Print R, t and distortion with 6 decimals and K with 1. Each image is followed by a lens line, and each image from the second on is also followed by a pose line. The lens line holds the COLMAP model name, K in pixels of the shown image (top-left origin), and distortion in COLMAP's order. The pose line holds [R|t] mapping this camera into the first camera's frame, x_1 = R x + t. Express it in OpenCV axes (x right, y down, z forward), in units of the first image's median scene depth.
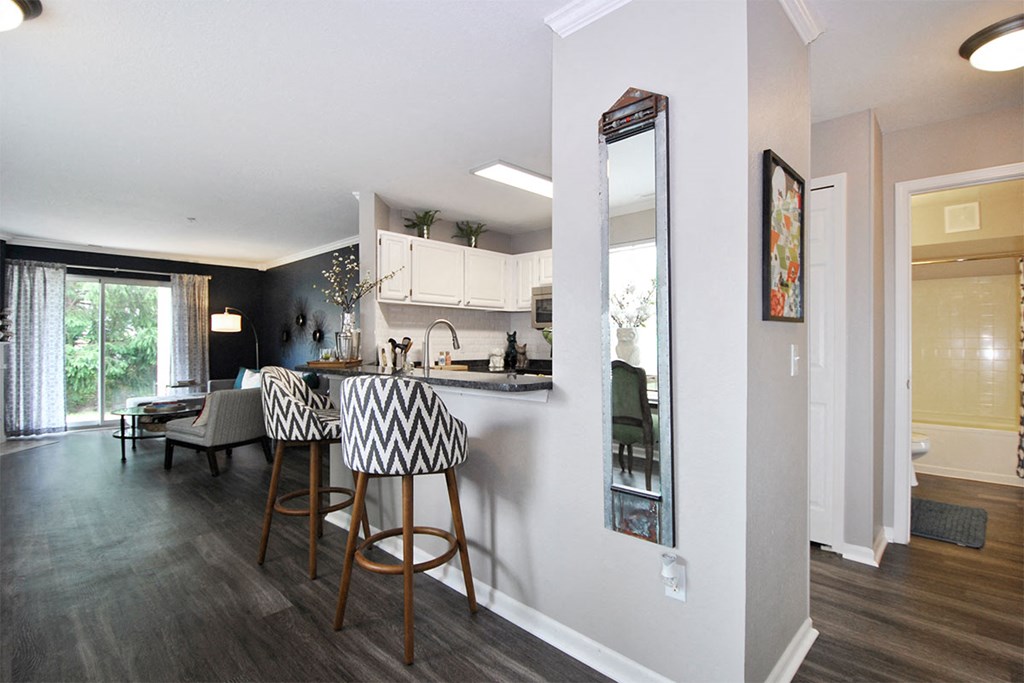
lens RADIAL K [[490.3, 0, 512.0], [0, 490.3, 341.5], [0, 0, 1]] dist [0.002986, -0.017603]
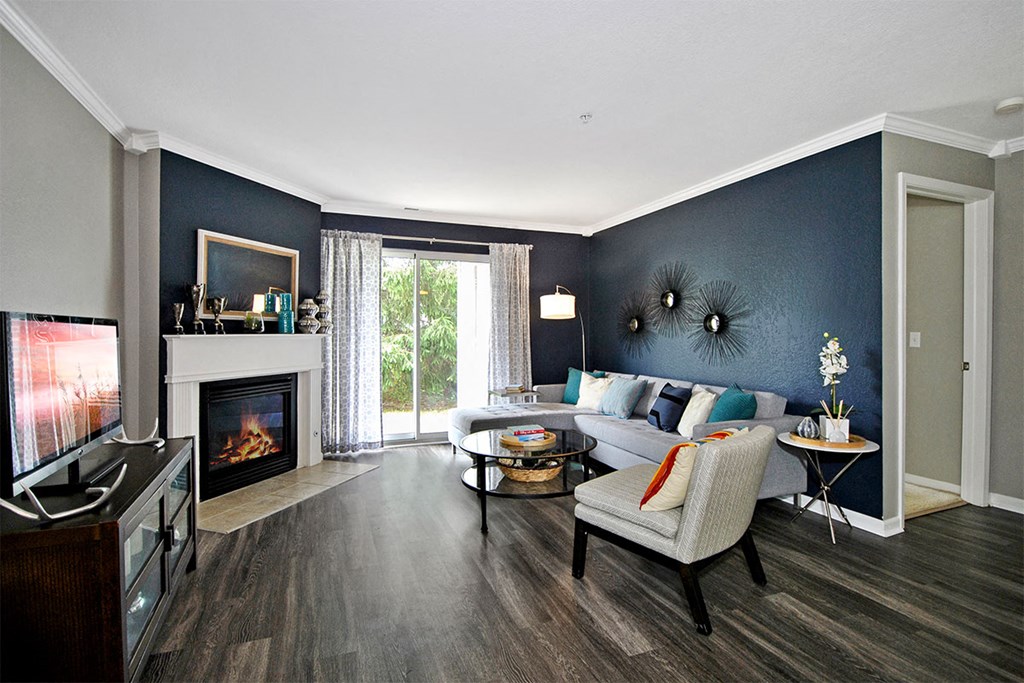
lens RADIAL K [[501.6, 0, 511.8], [0, 501.6, 336.3], [0, 0, 1]] dist [-0.000530, -0.000117]
pose [[0.911690, 0.001364, -0.410876, -0.395036], [0.002602, 0.999955, 0.009094, -0.001853], [0.410870, -0.009360, 0.911646, 0.346411]]
